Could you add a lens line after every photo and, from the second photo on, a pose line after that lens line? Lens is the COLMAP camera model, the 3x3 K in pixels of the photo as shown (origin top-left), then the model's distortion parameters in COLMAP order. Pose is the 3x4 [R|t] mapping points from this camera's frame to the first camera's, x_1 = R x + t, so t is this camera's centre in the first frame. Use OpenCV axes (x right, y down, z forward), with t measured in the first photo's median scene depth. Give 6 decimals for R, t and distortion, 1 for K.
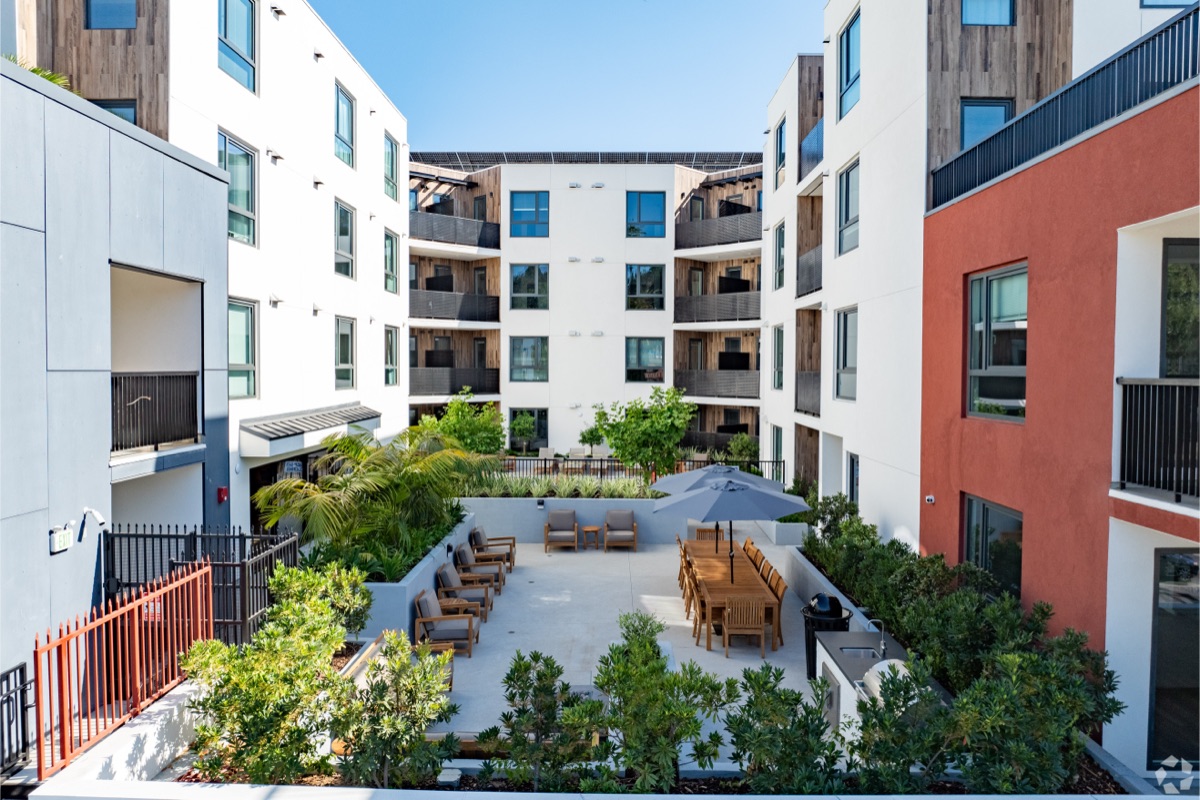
lens RADIAL K [[853.6, 0, 573.7], [0, 853.6, 390.5], [0, 0, 1]] dist [-0.028896, -0.004606]
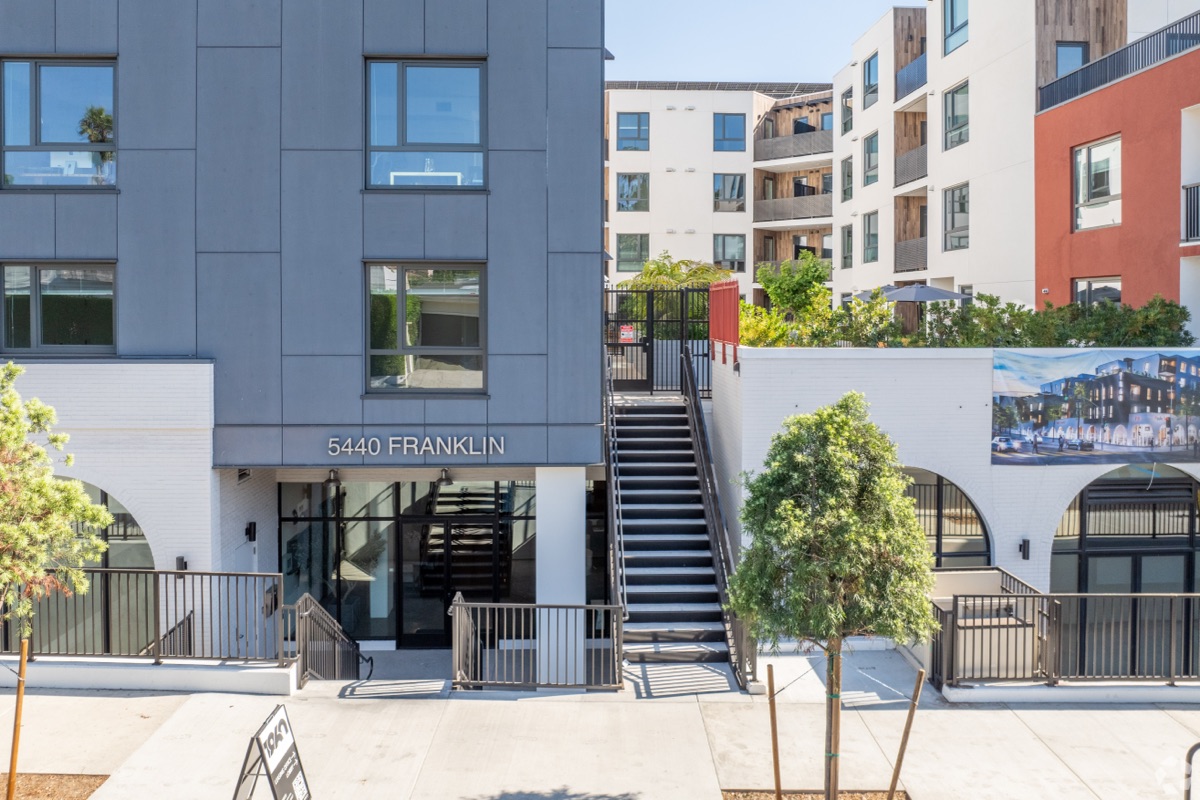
lens RADIAL K [[853.6, 0, 592.2], [0, 853.6, 311.6], [0, 0, 1]] dist [-0.028896, -0.004606]
pose [[0.998106, -0.006332, 0.061188, -0.294275], [0.007350, 0.999838, -0.016436, 0.104113], [-0.061074, 0.016855, 0.997991, -0.298924]]
